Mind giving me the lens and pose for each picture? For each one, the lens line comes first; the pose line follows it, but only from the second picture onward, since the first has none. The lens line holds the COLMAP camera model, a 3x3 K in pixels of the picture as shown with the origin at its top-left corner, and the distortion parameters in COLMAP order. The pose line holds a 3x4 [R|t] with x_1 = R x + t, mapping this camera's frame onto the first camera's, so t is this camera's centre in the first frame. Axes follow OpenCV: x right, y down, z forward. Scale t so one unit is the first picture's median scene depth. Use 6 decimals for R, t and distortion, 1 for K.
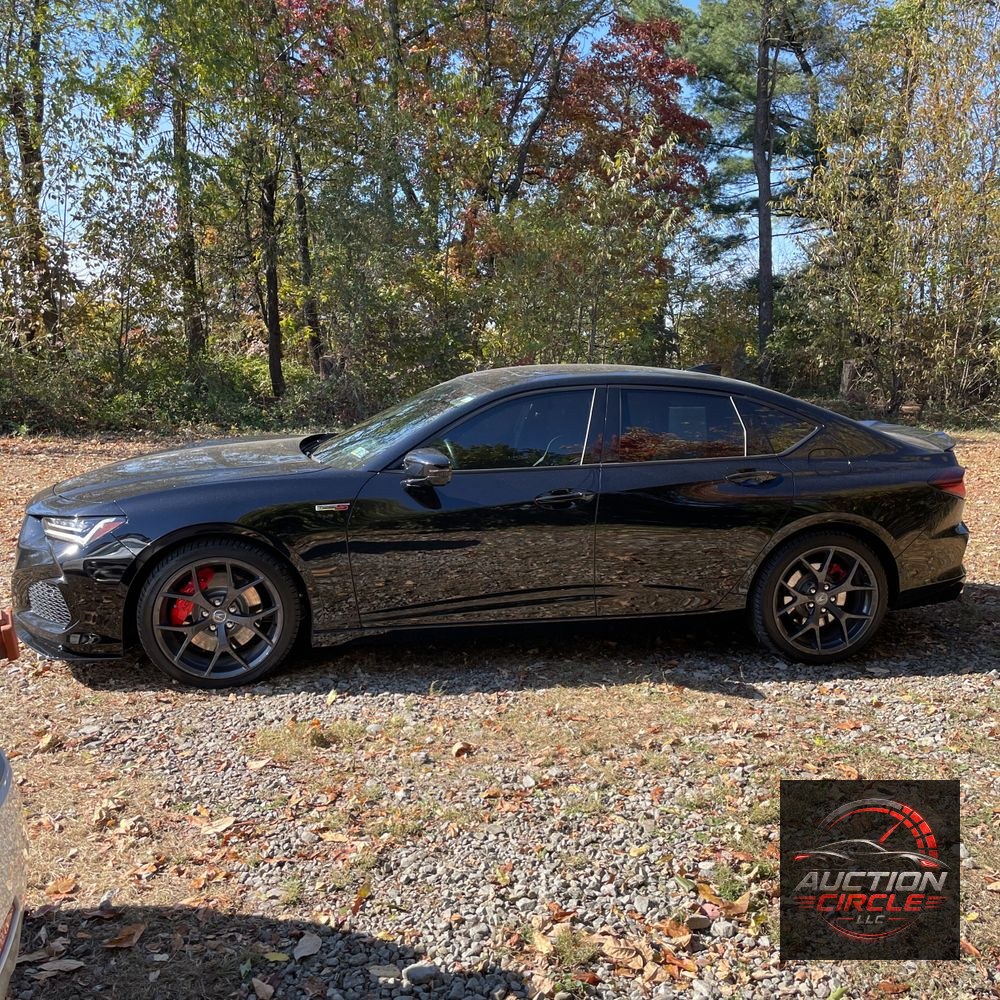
lens RADIAL K [[1087.6, 0, 499.9], [0, 1087.6, 549.2], [0, 0, 1]] dist [0.075563, -0.118556]
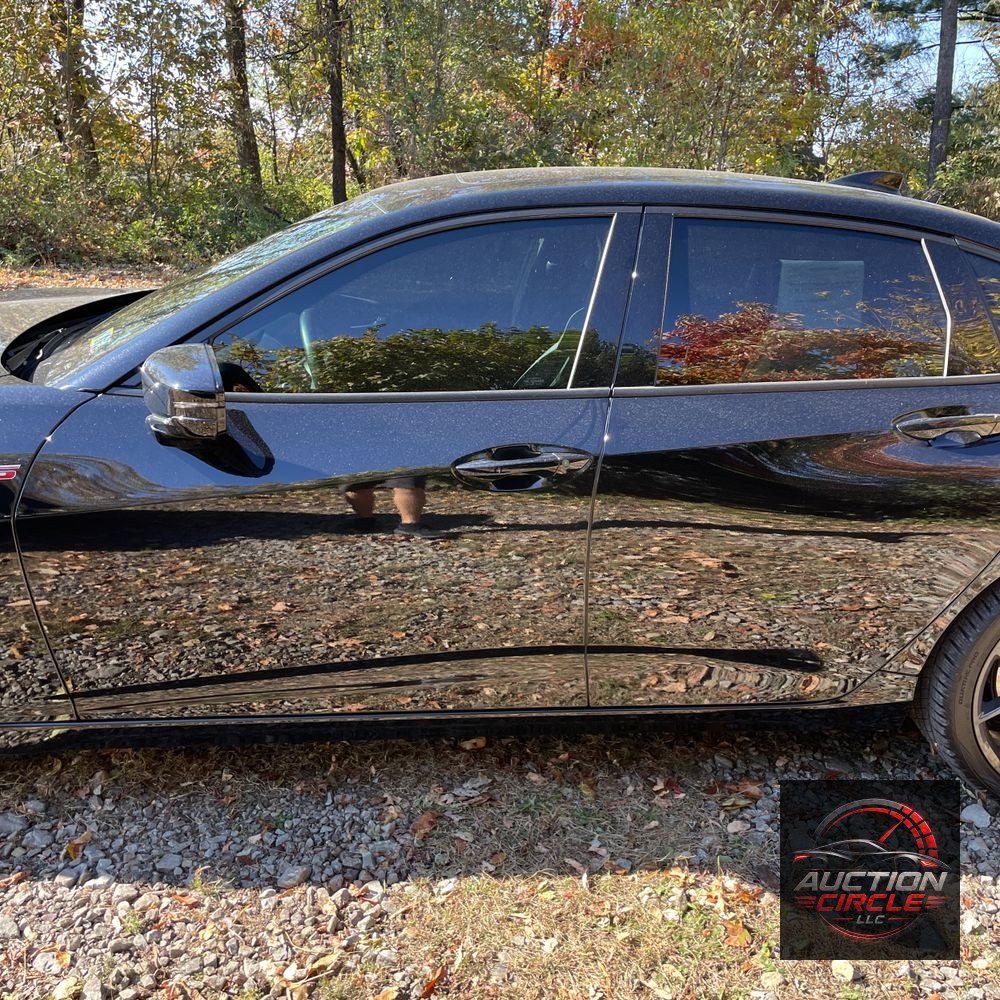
lens RADIAL K [[1087.6, 0, 499.9], [0, 1087.6, 549.2], [0, 0, 1]] dist [0.075563, -0.118556]
pose [[0.992997, 0.054672, -0.104731, 0.044995], [-0.039342, 0.988909, 0.143219, -0.034610], [0.111400, -0.138095, 0.984134, 0.250380]]
